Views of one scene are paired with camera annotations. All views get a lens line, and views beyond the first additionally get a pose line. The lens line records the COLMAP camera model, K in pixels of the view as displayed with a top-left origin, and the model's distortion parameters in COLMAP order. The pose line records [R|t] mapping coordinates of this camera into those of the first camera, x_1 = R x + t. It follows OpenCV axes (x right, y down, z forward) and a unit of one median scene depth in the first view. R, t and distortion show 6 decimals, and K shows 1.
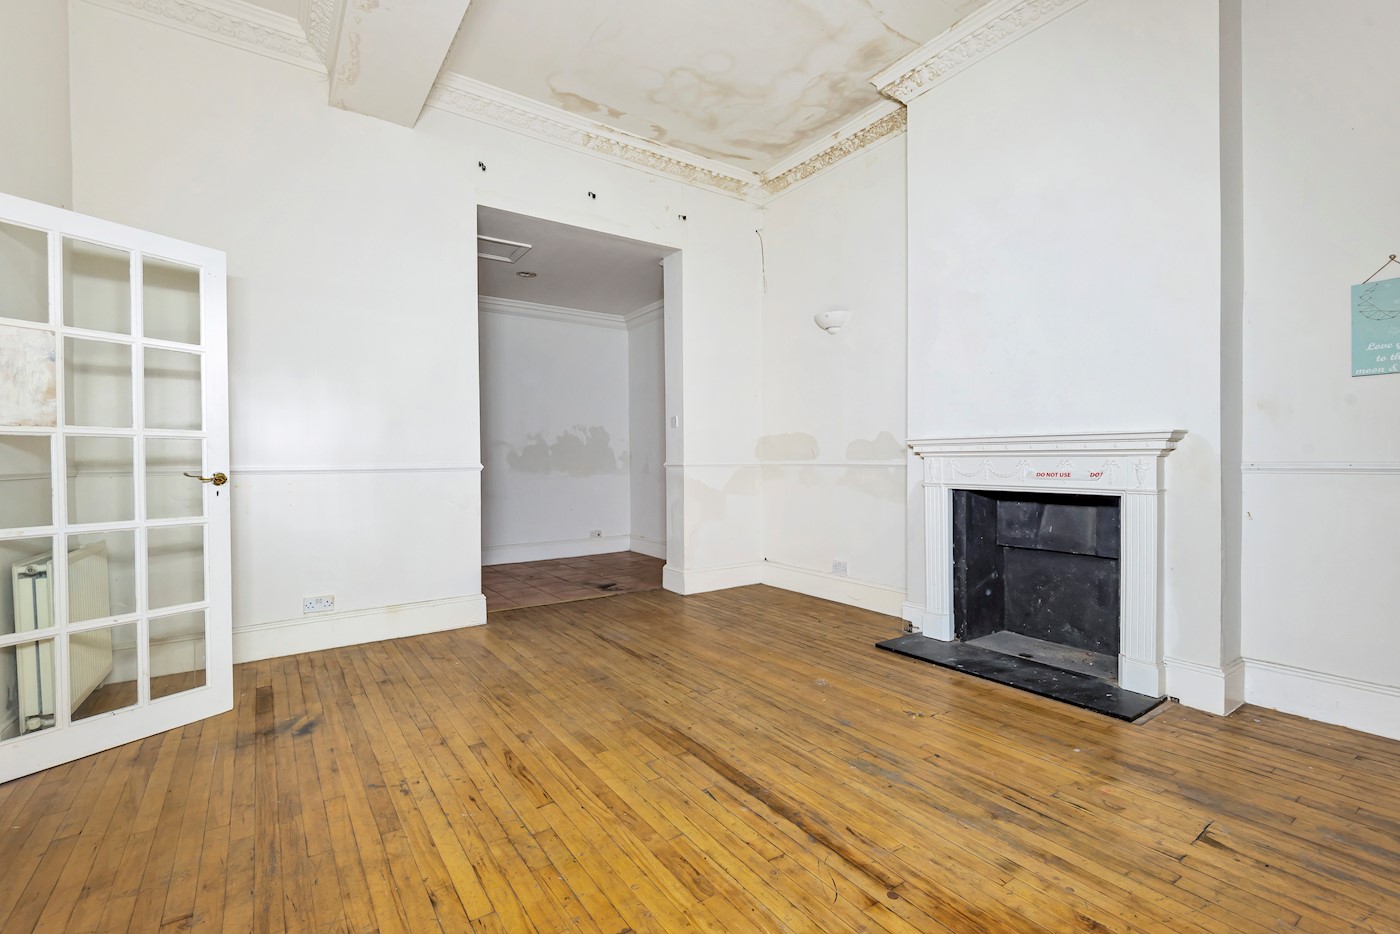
lens RADIAL K [[638.0, 0, 704.1], [0, 638.0, 468.8], [0, 0, 1]] dist [0.019952, -0.009192]
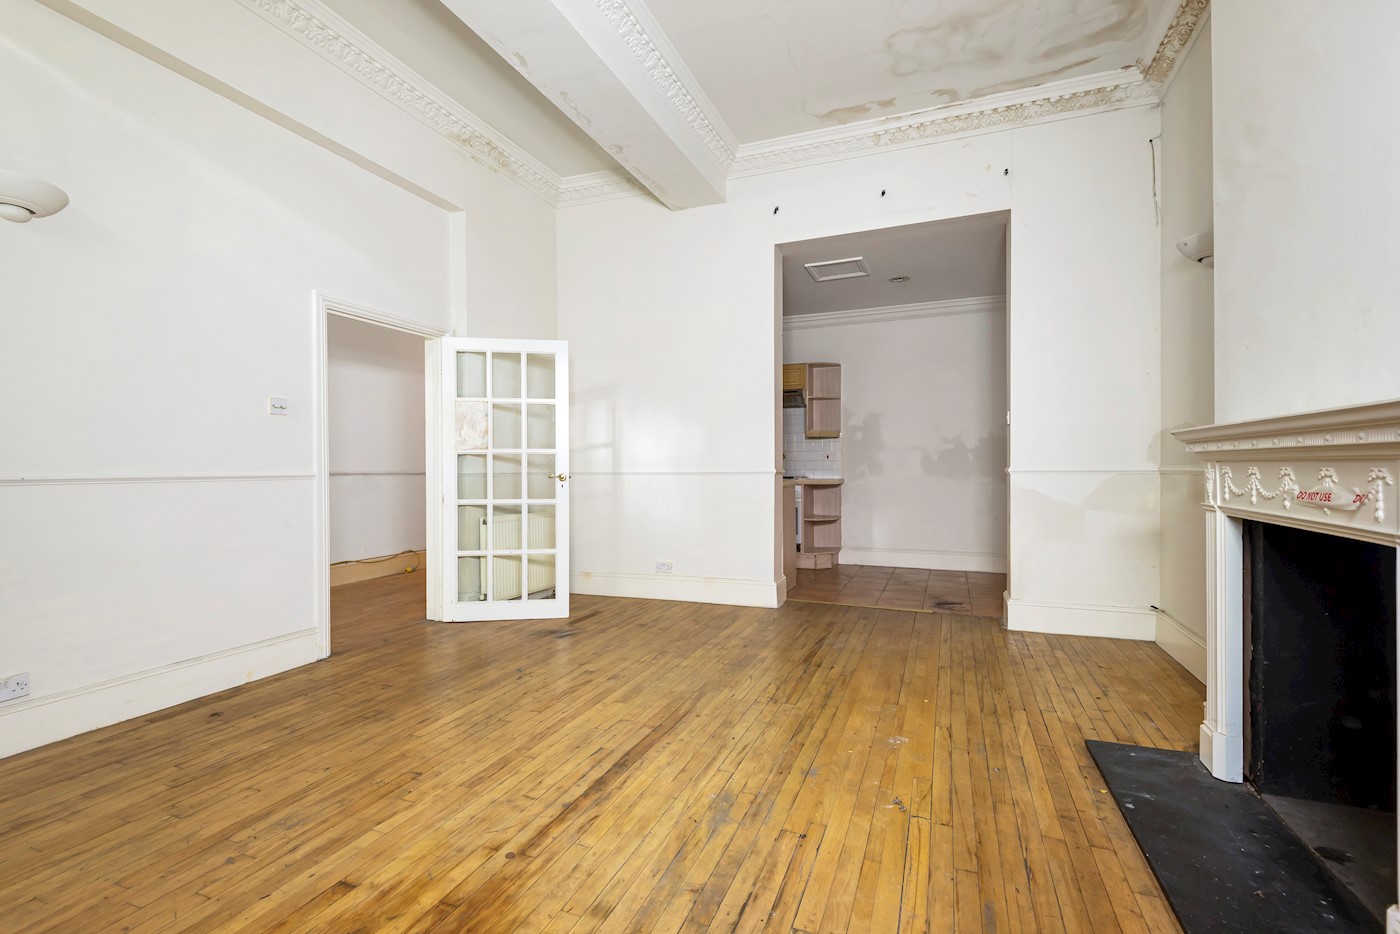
lens RADIAL K [[638.0, 0, 684.0], [0, 638.0, 467.1], [0, 0, 1]] dist [0.019952, -0.009192]
pose [[0.541273, 0.002517, -0.840843, 0.809502], [-0.009429, 0.999951, -0.003077, -0.008051], [0.840794, 0.009594, 0.541270, 0.370971]]
